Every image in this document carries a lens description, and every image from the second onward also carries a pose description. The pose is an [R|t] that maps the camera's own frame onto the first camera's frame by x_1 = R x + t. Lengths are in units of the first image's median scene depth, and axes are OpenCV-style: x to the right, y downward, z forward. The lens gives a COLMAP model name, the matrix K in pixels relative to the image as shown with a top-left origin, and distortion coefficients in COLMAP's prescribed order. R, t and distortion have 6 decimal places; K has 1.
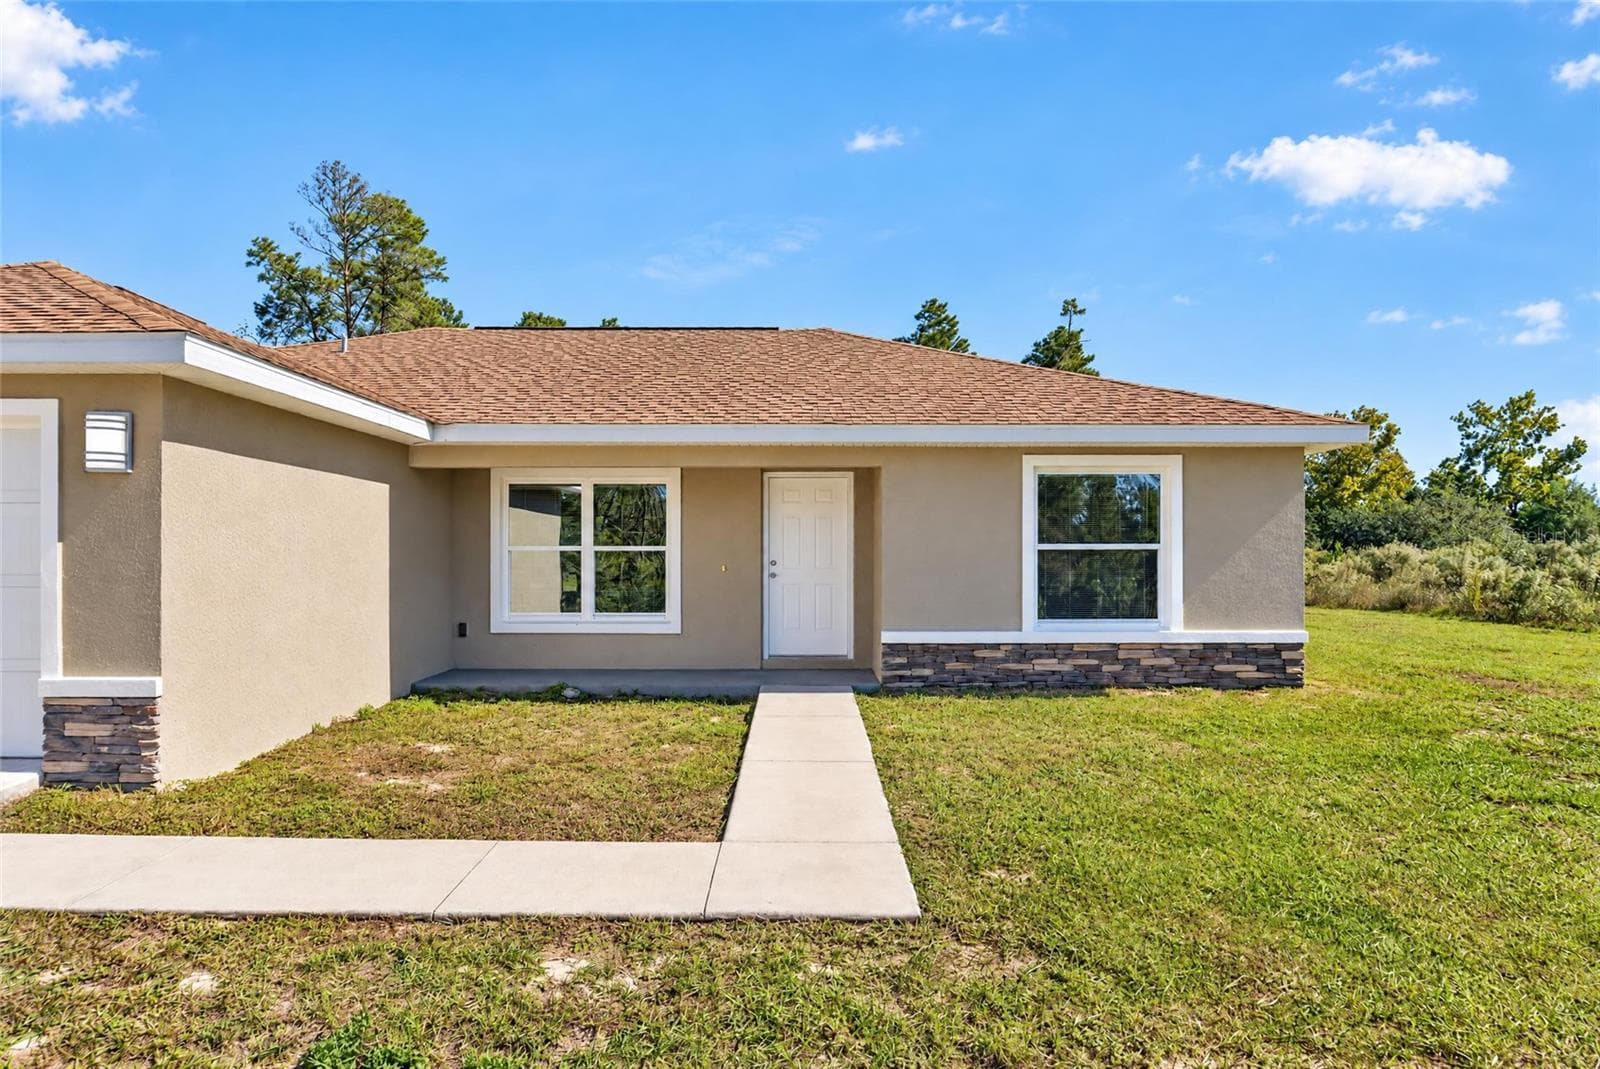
lens RADIAL K [[973.5, 0, 796.8], [0, 973.5, 545.6], [0, 0, 1]] dist [-0.004130, 0.000505]
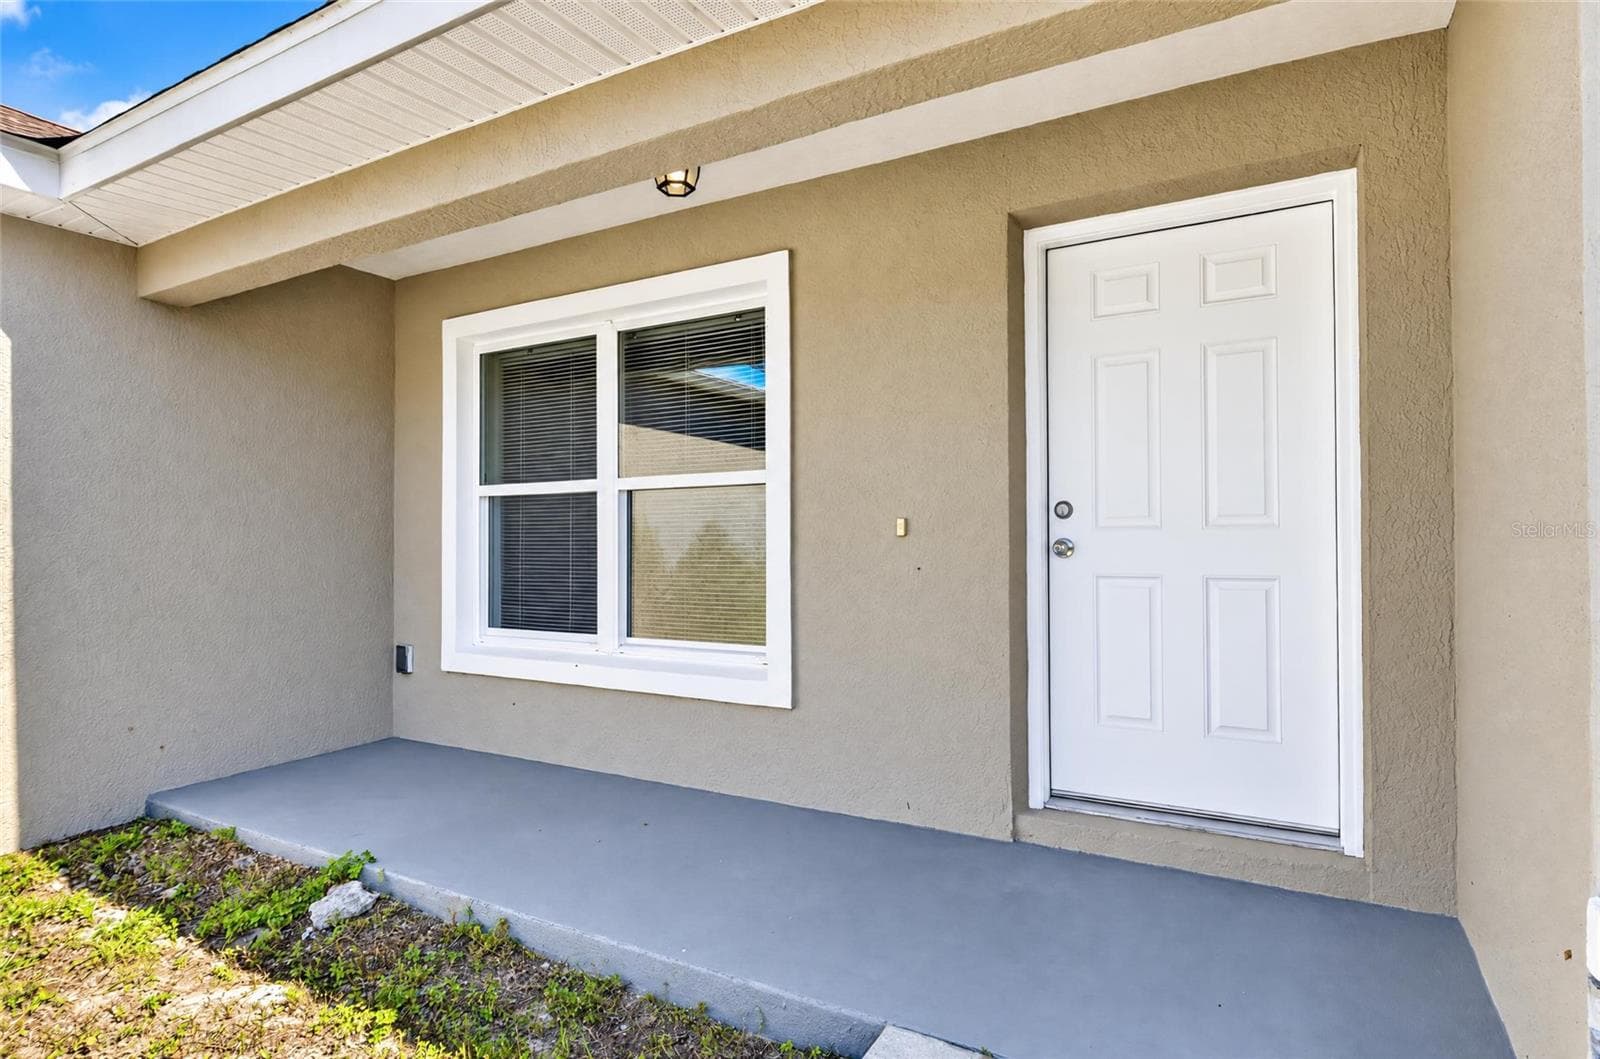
lens RADIAL K [[853.1, 0, 795.9], [0, 853.1, 530.4], [0, 0, 1]] dist [0.011497, -0.000508]
pose [[0.863697, -0.011710, -0.503875, 0.048767], [0.016357, 0.999855, 0.004801, 0.024942], [0.503746, -0.012388, 0.863763, 0.809489]]
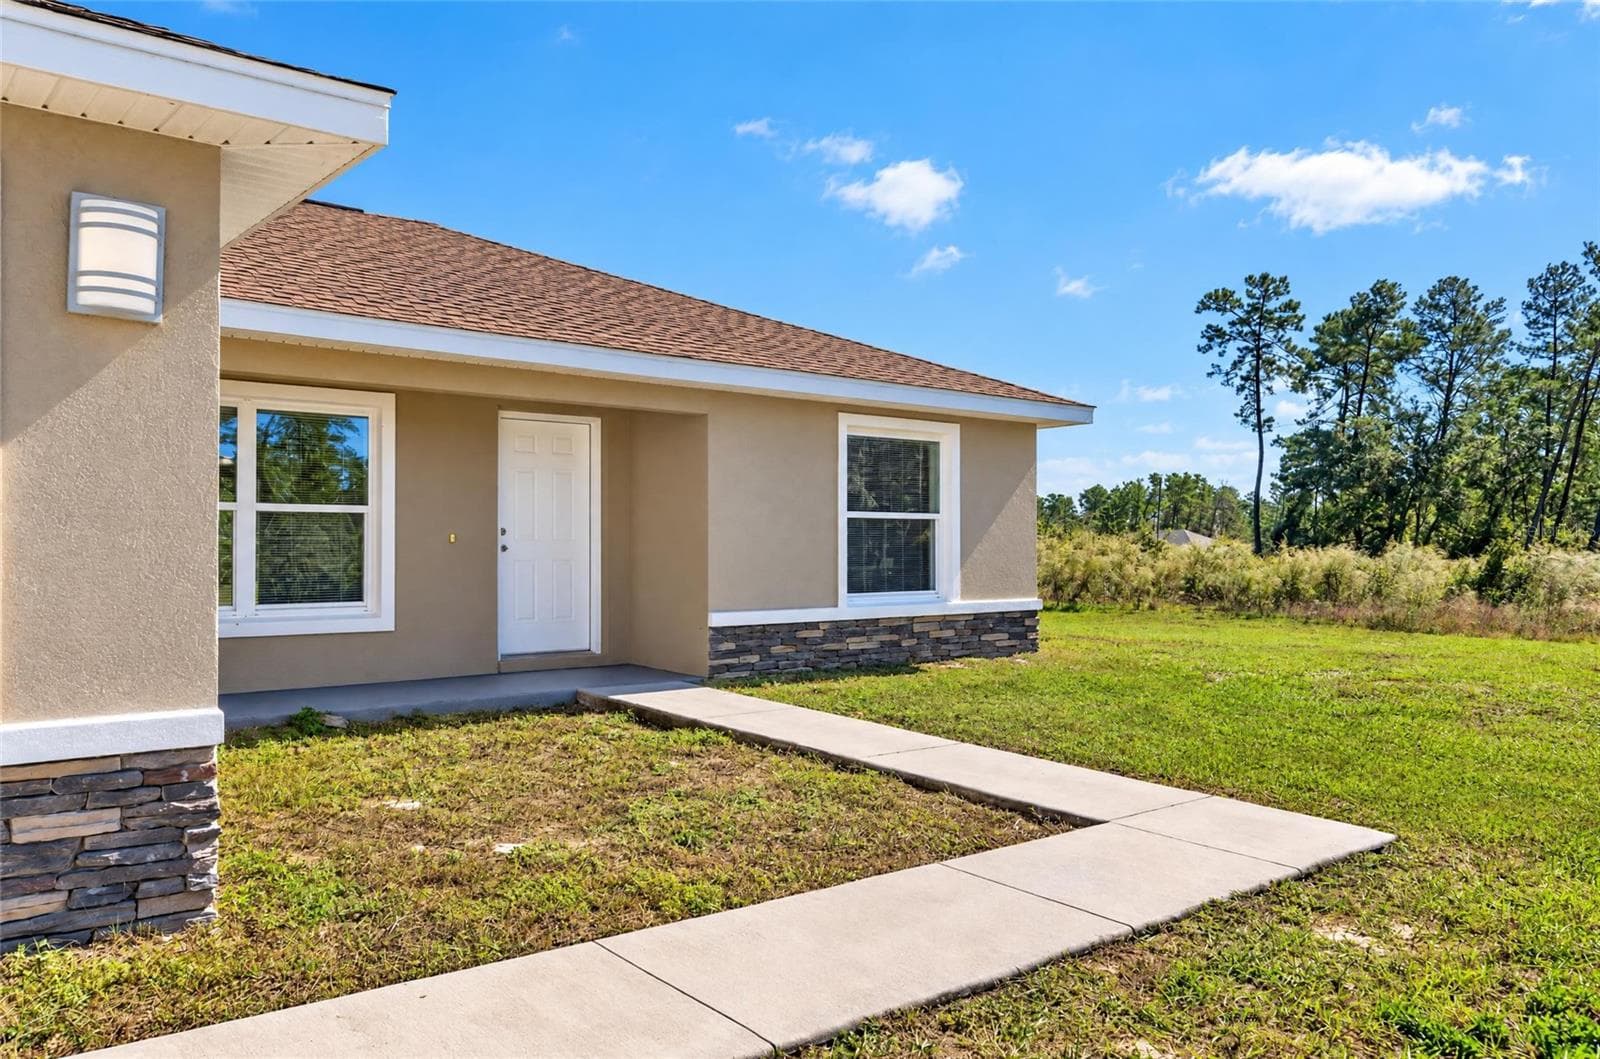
lens RADIAL K [[1178.1, 0, 778.5], [0, 1178.1, 529.9], [0, 0, 1]] dist [-0.056497, 0.000216]
pose [[0.777590, 0.009903, 0.628694, -0.491389], [-0.007521, 0.999951, -0.006449, 0.023507], [-0.628727, 0.000286, 0.777626, 0.183793]]
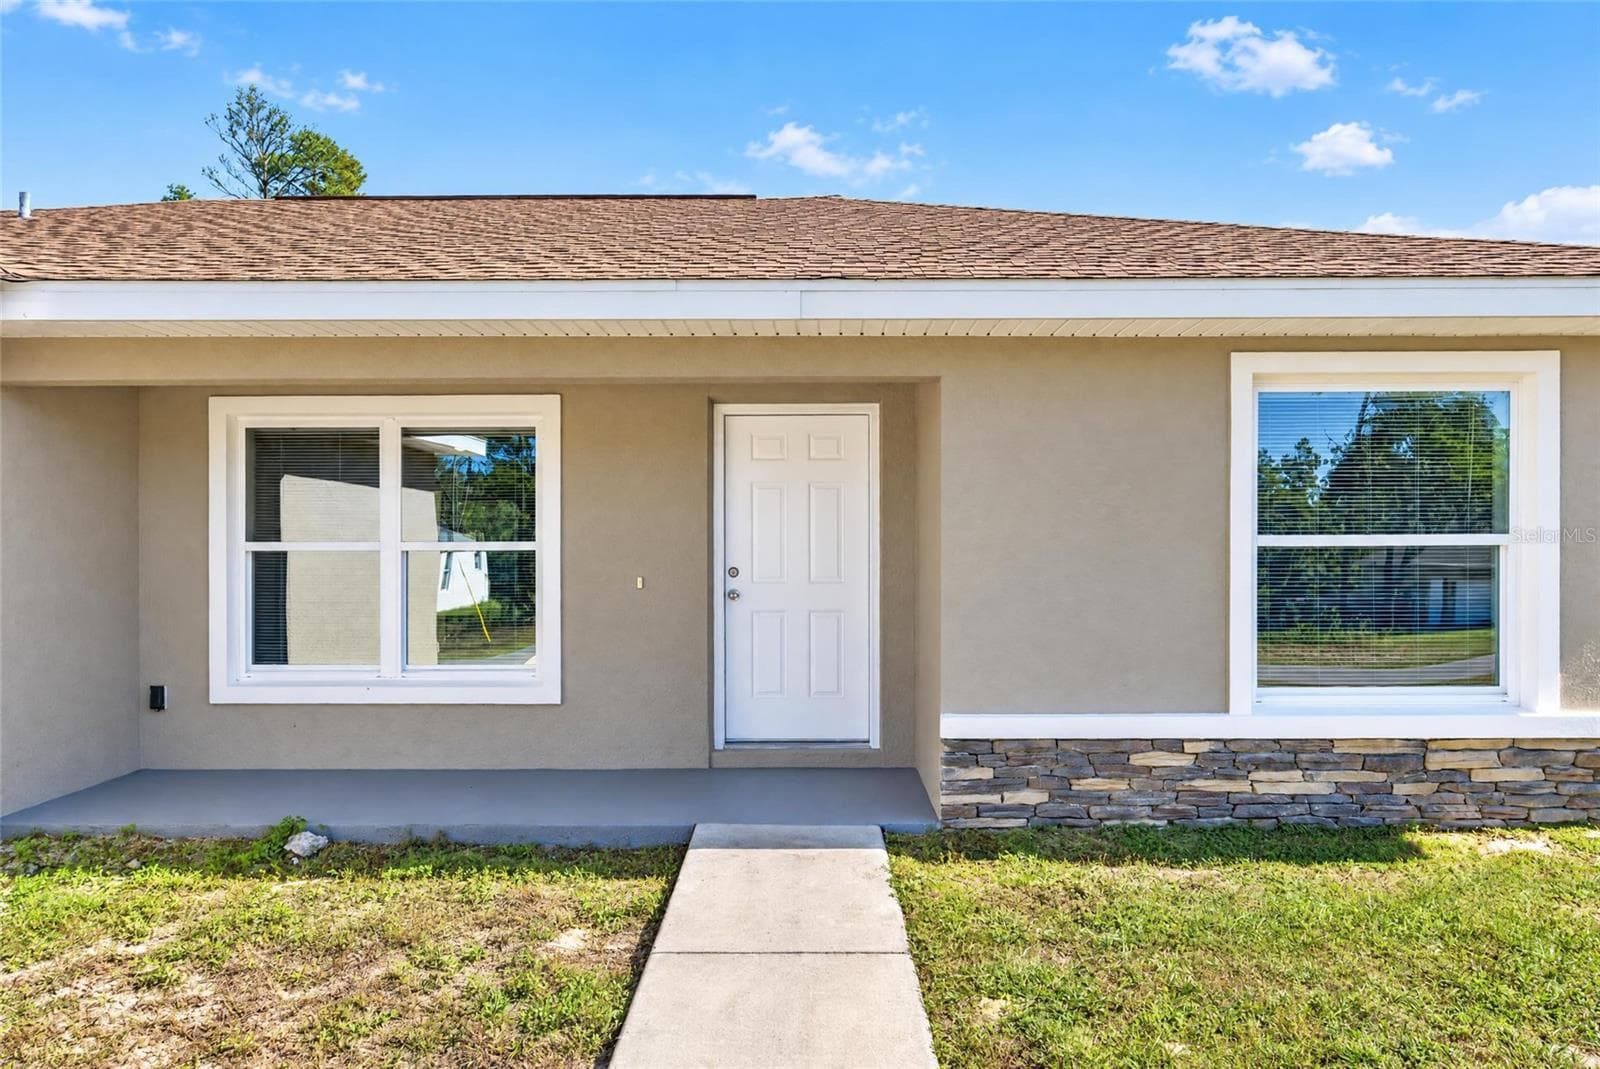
lens RADIAL K [[1052.2, 0, 795.1], [0, 1052.2, 556.6], [0, 0, 1]] dist [-0.006529, -0.000741]
pose [[0.999964, -0.003135, -0.007837, 0.017692], [0.003241, 0.999902, 0.013624, 0.001151], [0.007794, -0.013649, 0.999876, 0.466475]]
